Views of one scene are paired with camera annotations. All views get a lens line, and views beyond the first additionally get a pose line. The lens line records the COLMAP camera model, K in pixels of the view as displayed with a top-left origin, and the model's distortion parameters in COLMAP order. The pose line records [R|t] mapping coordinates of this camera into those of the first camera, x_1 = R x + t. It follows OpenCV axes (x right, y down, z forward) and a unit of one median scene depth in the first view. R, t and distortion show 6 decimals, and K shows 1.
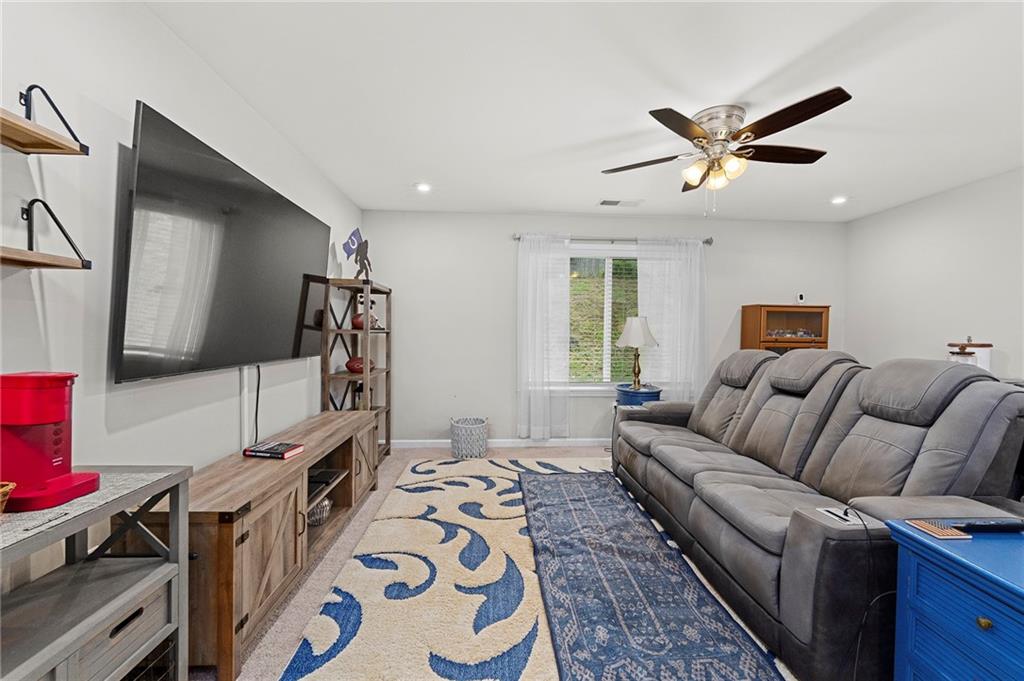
lens RADIAL K [[427.0, 0, 513.6], [0, 427.0, 339.8], [0, 0, 1]] dist [0.000869, -0.001437]
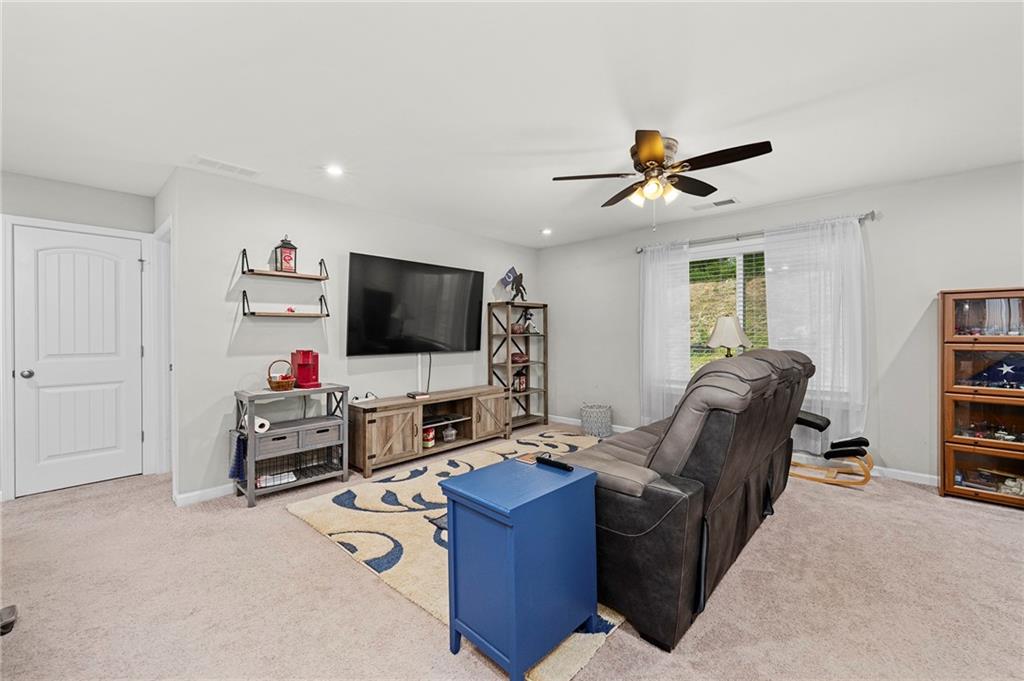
lens RADIAL K [[427.0, 0, 498.0], [0, 427.0, 333.3], [0, 0, 1]] dist [0.000869, -0.001437]
pose [[0.673925, -0.016244, -0.738621, 0.713959], [-0.000464, 0.999749, -0.022410, 0.006575], [0.738799, 0.015445, 0.673748, -0.051390]]
